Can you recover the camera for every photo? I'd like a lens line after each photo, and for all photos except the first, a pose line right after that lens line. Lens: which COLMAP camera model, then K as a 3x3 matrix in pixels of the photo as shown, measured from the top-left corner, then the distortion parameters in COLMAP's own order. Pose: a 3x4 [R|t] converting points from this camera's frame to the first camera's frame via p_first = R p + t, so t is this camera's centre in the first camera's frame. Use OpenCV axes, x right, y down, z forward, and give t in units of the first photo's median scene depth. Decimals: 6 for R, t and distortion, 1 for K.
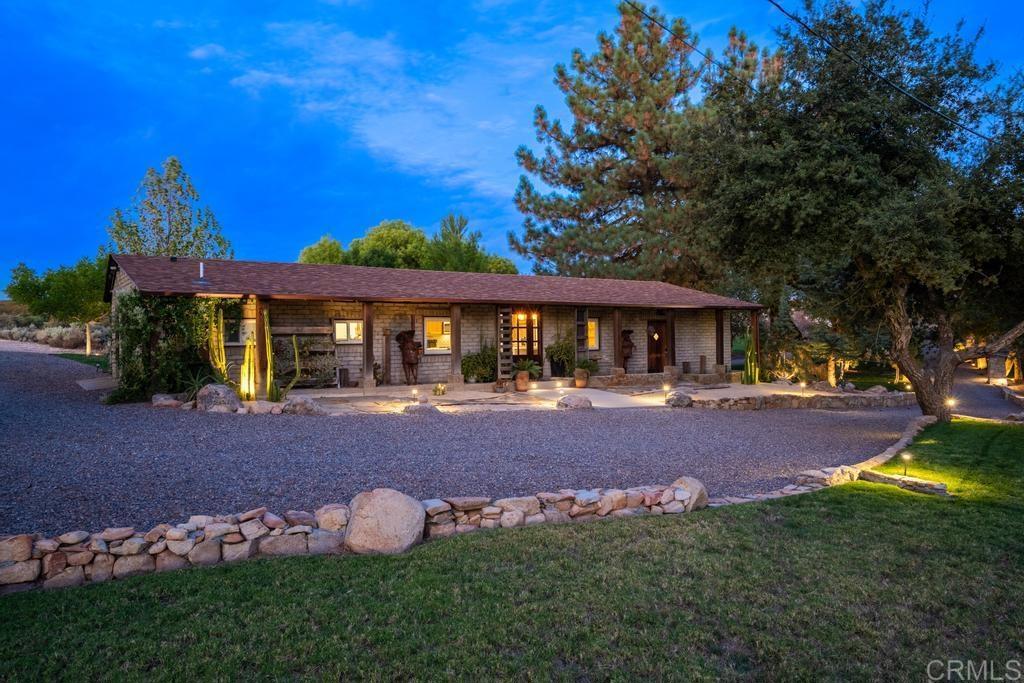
lens RADIAL K [[698.3, 0, 511.6], [0, 698.3, 341.8], [0, 0, 1]] dist [-0.000165, 0.003253]
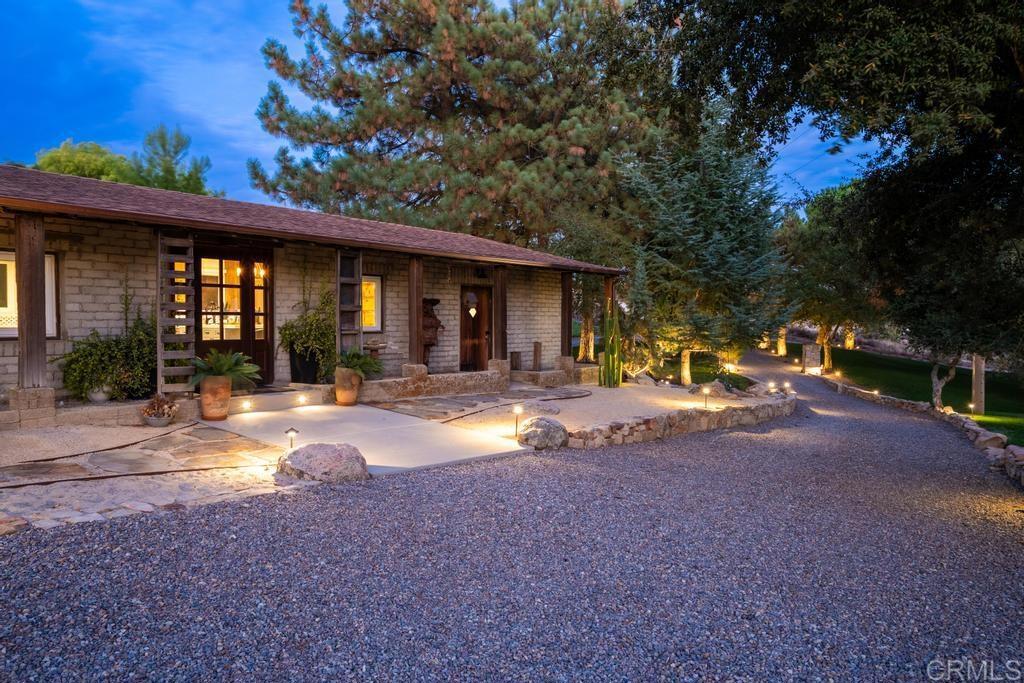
lens RADIAL K [[698.3, 0, 511.4], [0, 698.3, 338.0], [0, 0, 1]] dist [-0.000165, 0.003253]
pose [[0.950782, 0.009210, 0.309723, 0.049825], [-0.015945, 0.999688, 0.019221, 0.003990], [-0.309450, -0.023214, 0.950632, 0.428336]]
